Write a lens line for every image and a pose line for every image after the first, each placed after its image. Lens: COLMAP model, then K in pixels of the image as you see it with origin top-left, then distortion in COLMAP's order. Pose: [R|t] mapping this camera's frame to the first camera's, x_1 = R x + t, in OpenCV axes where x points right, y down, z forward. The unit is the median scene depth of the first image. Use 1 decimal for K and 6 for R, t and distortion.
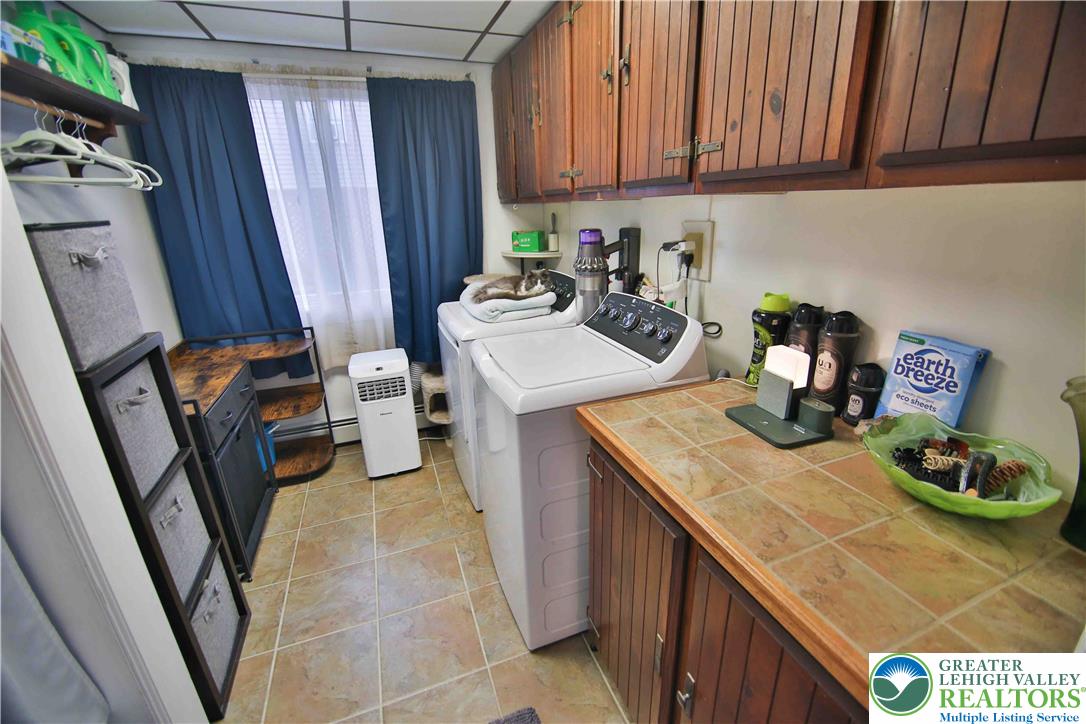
lens RADIAL K [[477.3, 0, 581.5], [0, 477.3, 364.4], [0, 0, 1]] dist [-0.001831, -0.009734]
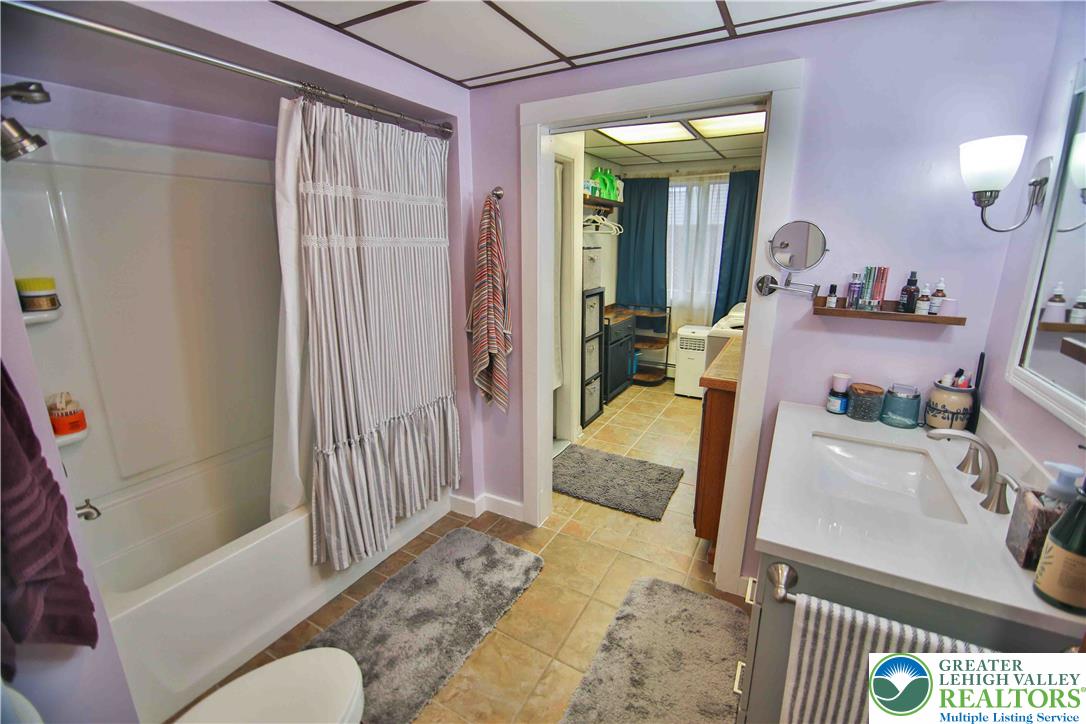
lens RADIAL K [[505.6, 0, 543.0], [0, 505.6, 362.0], [0, 0, 1]] dist [-0.000671, -0.000022]
pose [[0.626643, 0.197241, -0.753933, 0.752287], [-0.254212, 0.966258, 0.041497, 0.203927], [0.736678, 0.165655, 0.655640, -0.710594]]
